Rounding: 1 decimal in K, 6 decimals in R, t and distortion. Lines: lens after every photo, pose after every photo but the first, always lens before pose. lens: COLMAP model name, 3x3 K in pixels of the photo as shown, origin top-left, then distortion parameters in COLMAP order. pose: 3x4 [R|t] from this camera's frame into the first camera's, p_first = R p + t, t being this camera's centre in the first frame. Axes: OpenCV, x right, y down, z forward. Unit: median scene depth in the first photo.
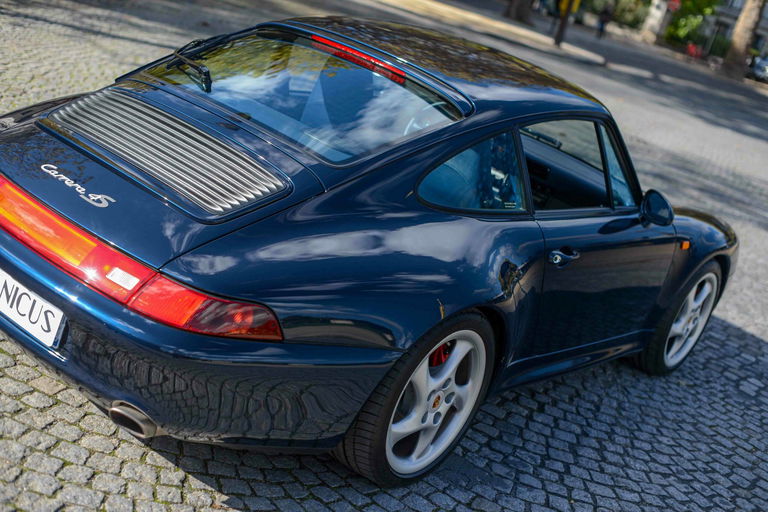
lens RADIAL K [[1099.9, 0, 384.0], [0, 1099.9, 256.0], [0, 0, 1]] dist [-0.145256, 0.006976]
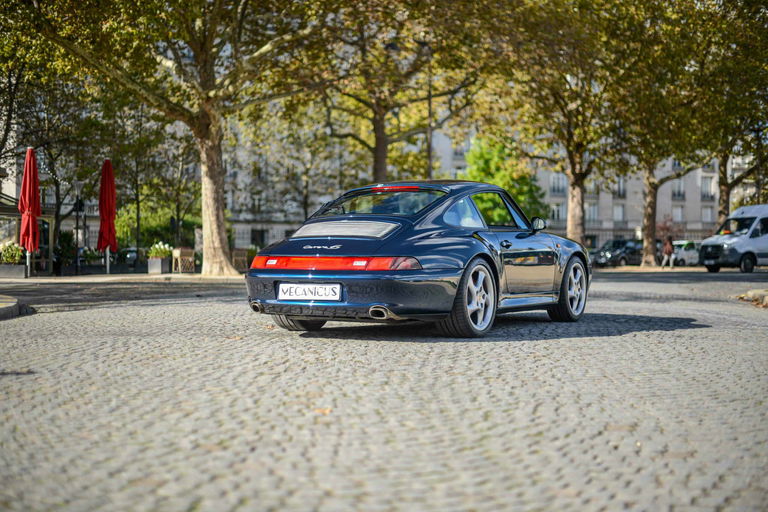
lens RADIAL K [[1099.9, 0, 384.0], [0, 1099.9, 256.0], [0, 0, 1]] dist [-0.145256, 0.006976]
pose [[0.945506, -0.292304, 0.143444, -0.365387], [0.320088, 0.915178, -0.244937, 0.443362], [-0.059680, 0.277504, 0.958869, -1.038867]]
